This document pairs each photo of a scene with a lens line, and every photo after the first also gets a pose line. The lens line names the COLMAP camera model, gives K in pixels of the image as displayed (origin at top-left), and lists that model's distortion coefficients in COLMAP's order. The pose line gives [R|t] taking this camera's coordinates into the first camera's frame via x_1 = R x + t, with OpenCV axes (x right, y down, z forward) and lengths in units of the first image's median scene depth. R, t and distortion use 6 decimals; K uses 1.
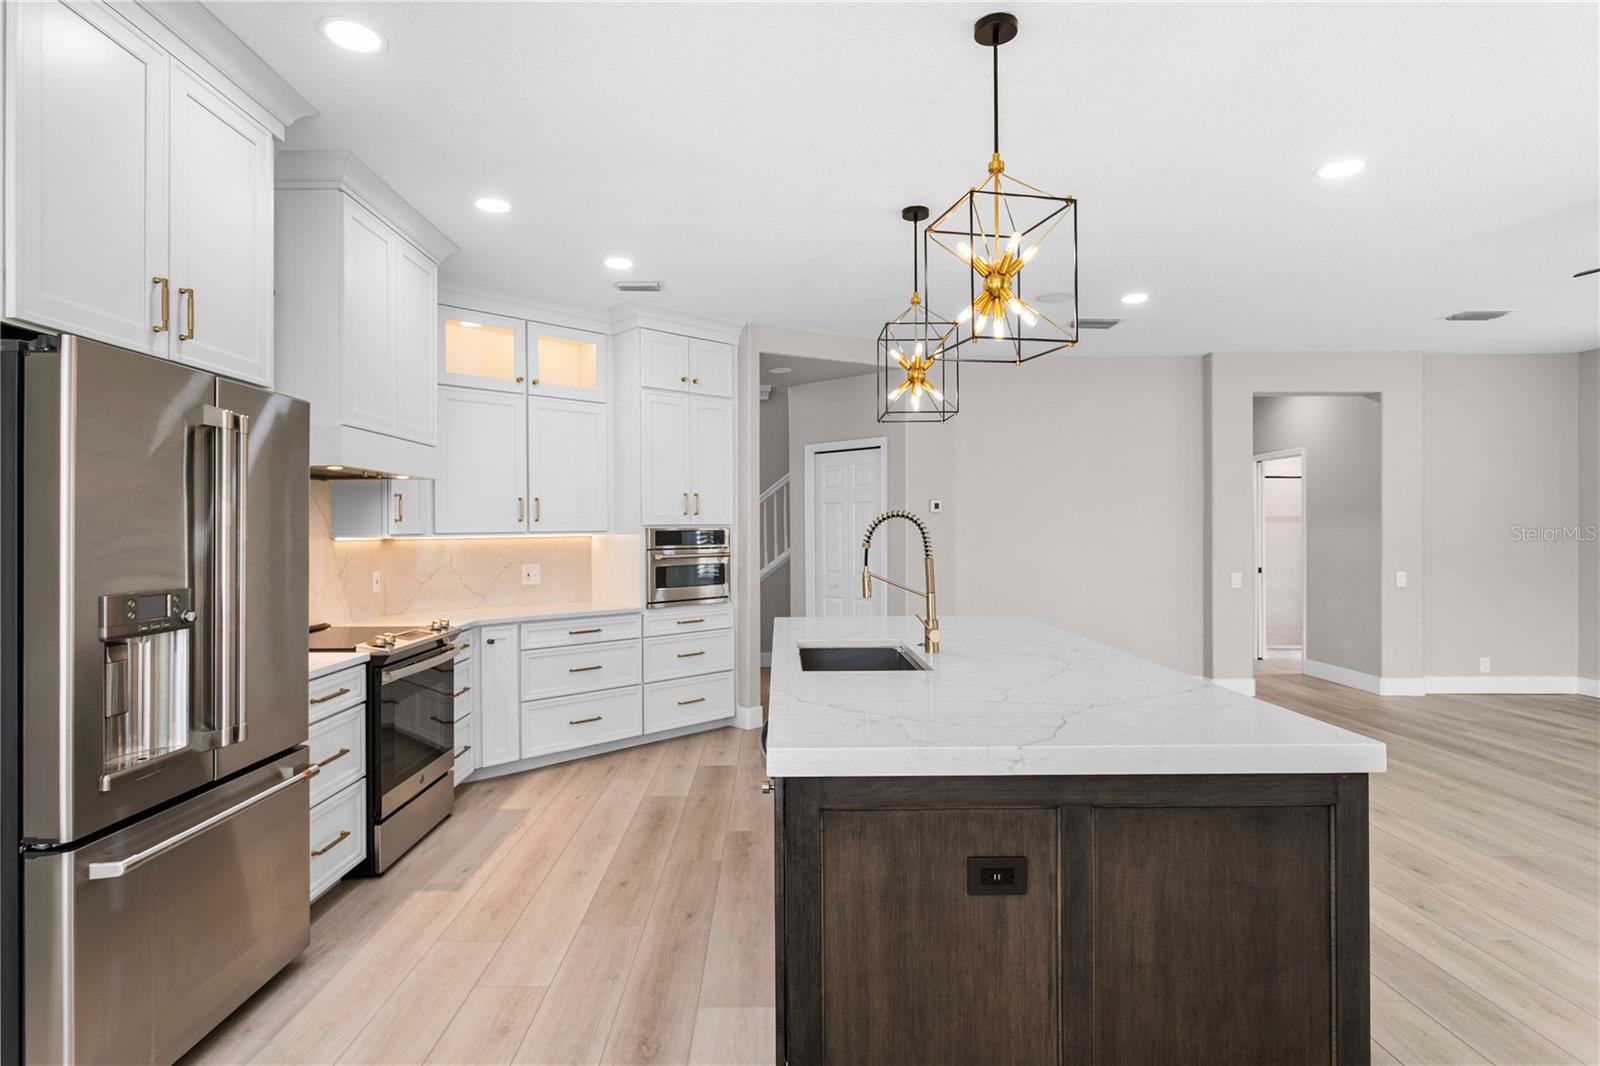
lens RADIAL K [[831.0, 0, 781.1], [0, 831.0, 529.0], [0, 0, 1]] dist [-0.018486, 0.001555]
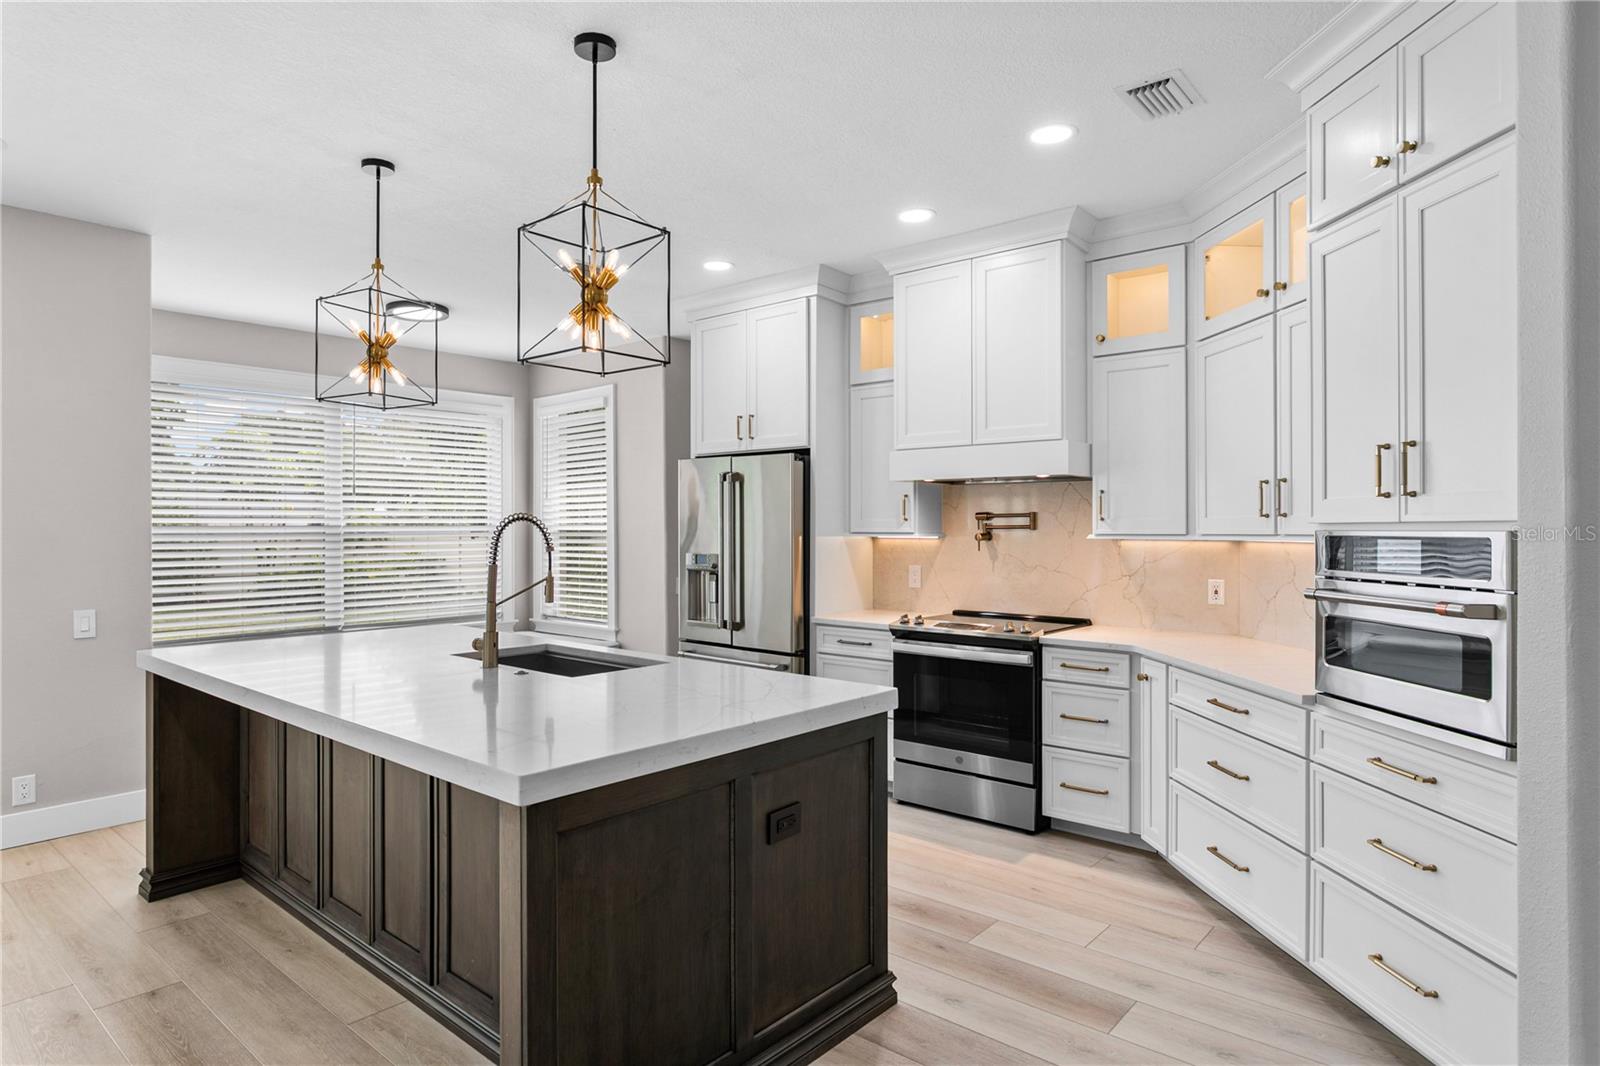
lens RADIAL K [[907.7, 0, 777.6], [0, 907.7, 527.1], [0, 0, 1]] dist [0.001360, 0.000313]
pose [[-0.661798, 0.006281, -0.749656, 0.441297], [0.002968, 0.999979, 0.005759, -0.006504], [0.749677, 0.001587, -0.661802, 1.160555]]
